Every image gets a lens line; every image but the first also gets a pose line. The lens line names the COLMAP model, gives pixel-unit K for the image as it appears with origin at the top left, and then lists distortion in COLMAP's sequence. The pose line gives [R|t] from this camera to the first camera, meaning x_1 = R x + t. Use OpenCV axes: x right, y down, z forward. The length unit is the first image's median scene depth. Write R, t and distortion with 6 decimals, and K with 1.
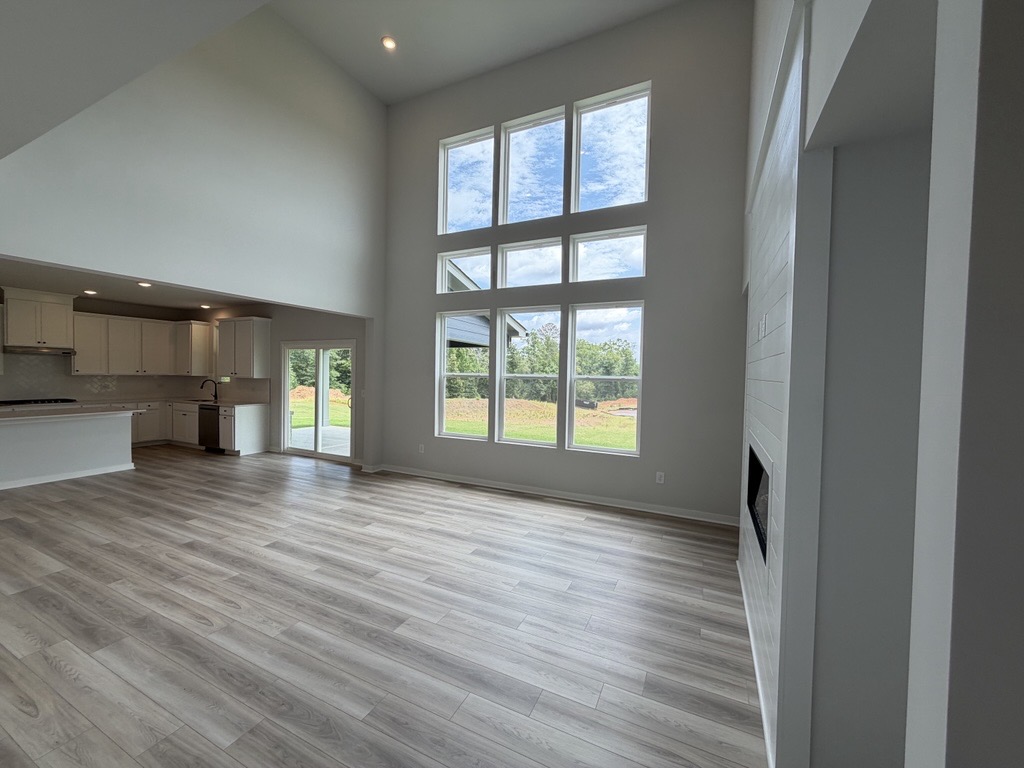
lens RADIAL K [[407.6, 0, 508.6], [0, 407.6, 385.1], [0, 0, 1]] dist [0.000331, 0.000323]
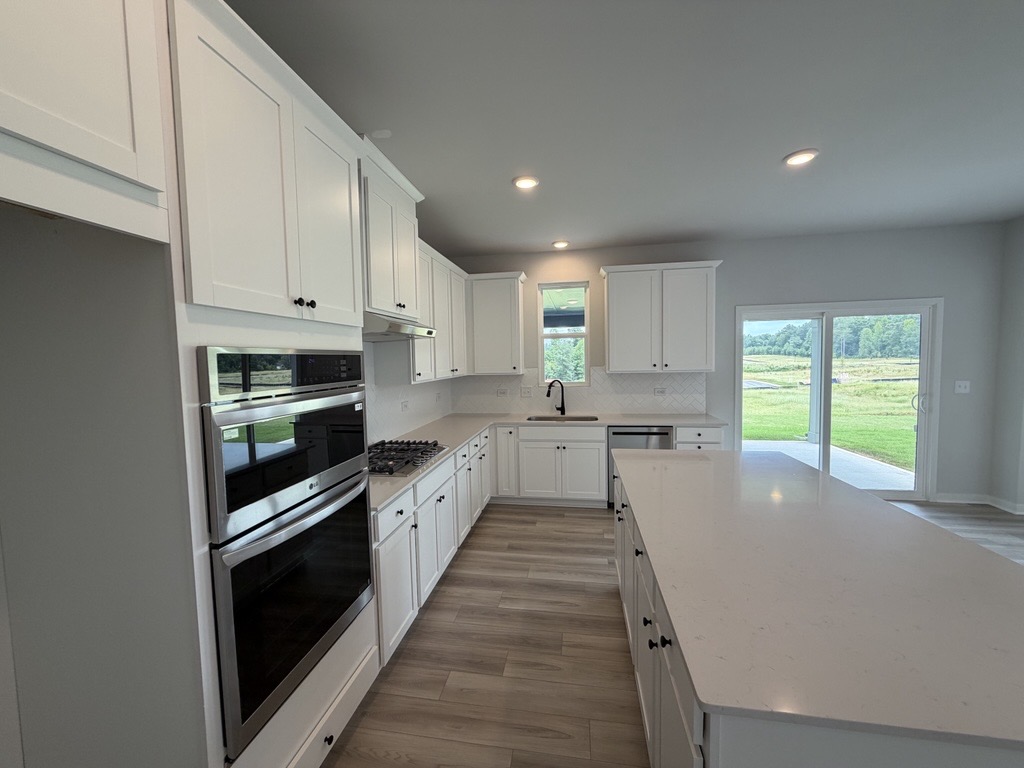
lens RADIAL K [[407.6, 0, 510.0], [0, 407.6, 383.5], [0, 0, 1]] dist [0.000331, 0.000323]
pose [[0.958409, -0.057531, 0.279538, -1.050432], [0.049061, 0.998103, 0.037207, -0.035480], [-0.281148, -0.021945, 0.959413, 0.538577]]
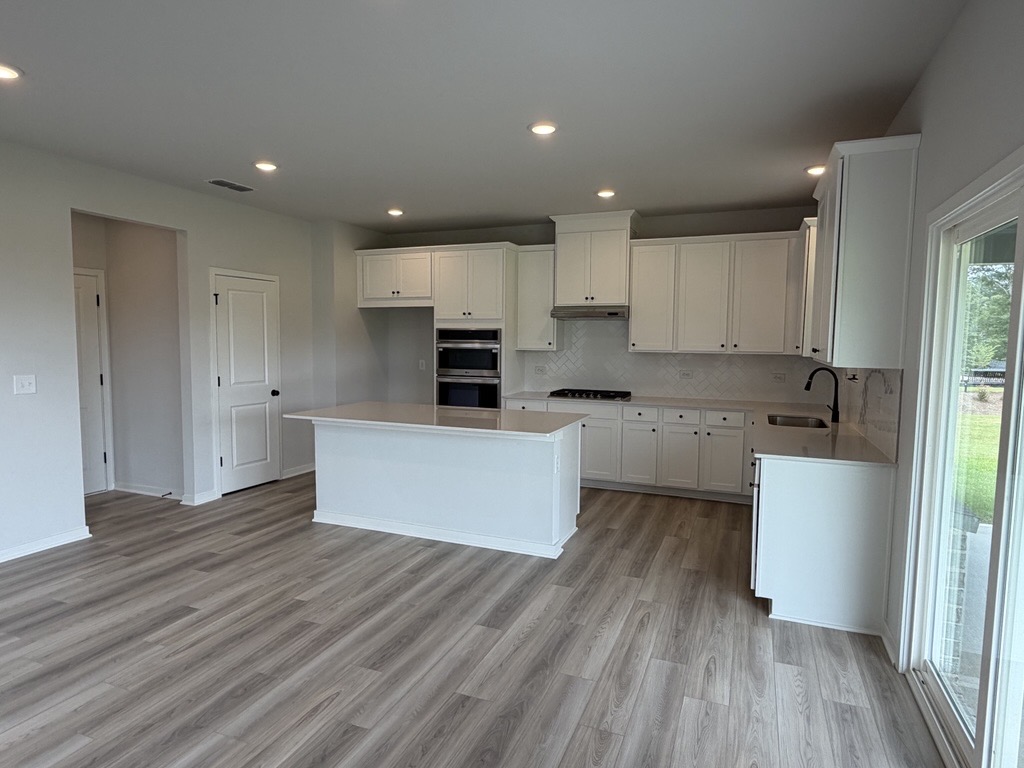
lens RADIAL K [[599.1, 0, 510.6], [0, 599.1, 386.3], [0, 0, 1]] dist [-0.000179, 0.002578]
pose [[0.067170, 0.063877, -0.995695, -0.225395], [-0.037805, 0.997395, 0.061435, -0.021183], [0.997025, 0.033516, 0.069410, 0.747317]]
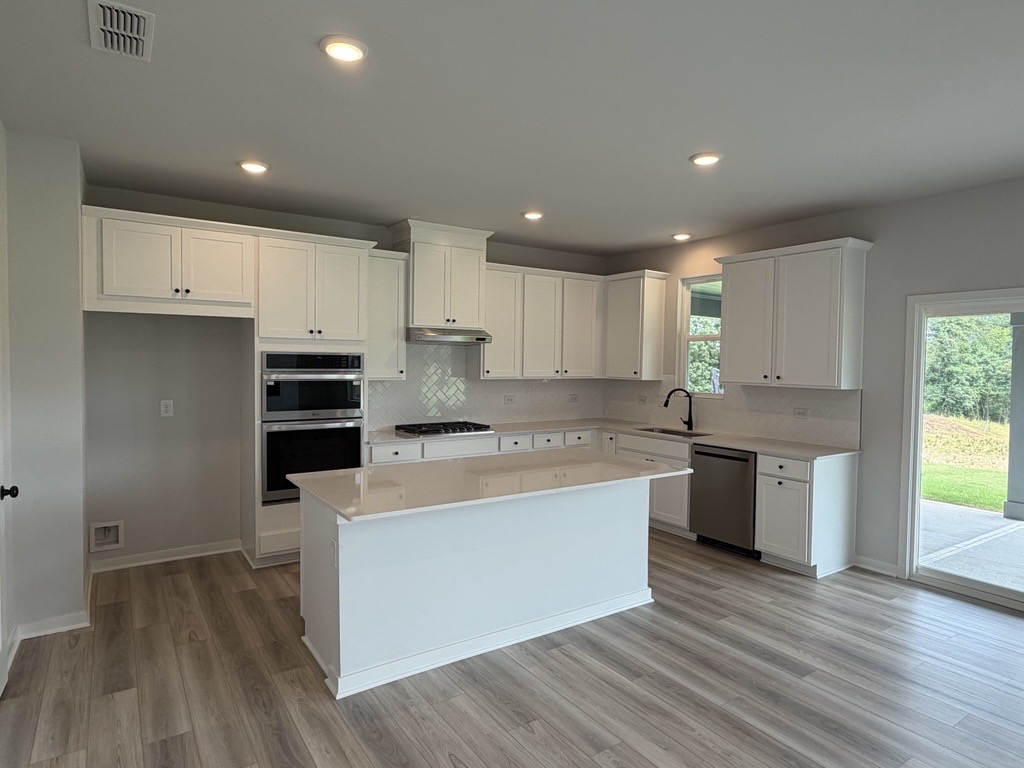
lens RADIAL K [[599.1, 0, 515.8], [0, 599.1, 381.9], [0, 0, 1]] dist [-0.000179, 0.002578]
pose [[0.867492, 0.008840, -0.497373, -0.607947], [-0.010849, 0.999940, -0.001150, -0.020354], [0.497333, 0.006394, 0.867536, 0.316432]]
